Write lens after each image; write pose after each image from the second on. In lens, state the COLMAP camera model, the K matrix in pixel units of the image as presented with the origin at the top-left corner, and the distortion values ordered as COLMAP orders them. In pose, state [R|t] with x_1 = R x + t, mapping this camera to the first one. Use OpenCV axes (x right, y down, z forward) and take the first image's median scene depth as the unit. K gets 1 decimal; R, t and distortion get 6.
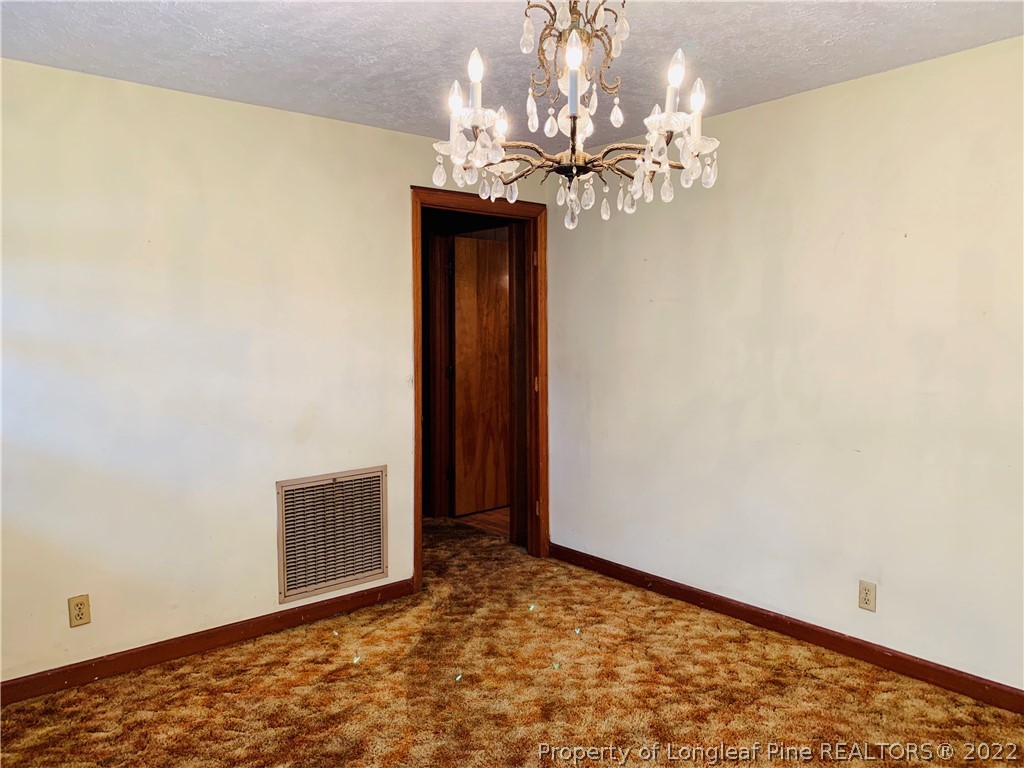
lens RADIAL K [[776.8, 0, 509.8], [0, 776.8, 377.9], [0, 0, 1]] dist [0.010953, 0.004732]
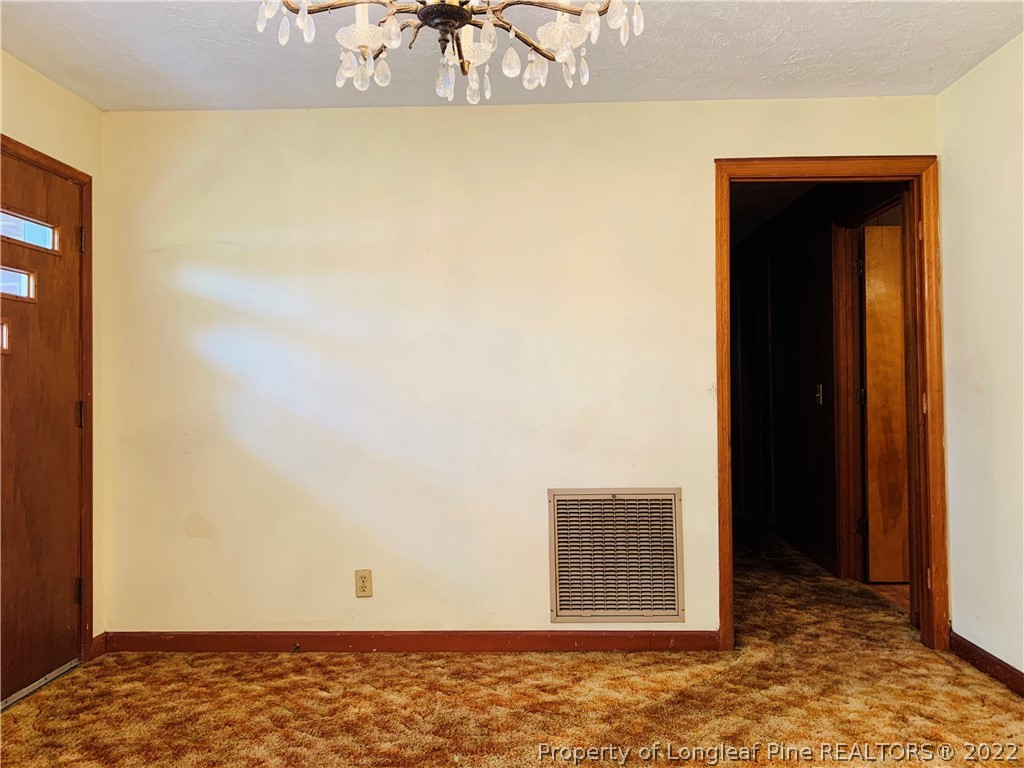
lens RADIAL K [[787.1, 0, 528.0], [0, 787.1, 386.8], [0, 0, 1]] dist [0.040377, -0.042328]
pose [[0.751290, -0.000594, -0.659972, 0.307418], [-0.042395, 0.997891, -0.049160, 0.056205], [0.658610, 0.064913, 0.749680, 0.253371]]
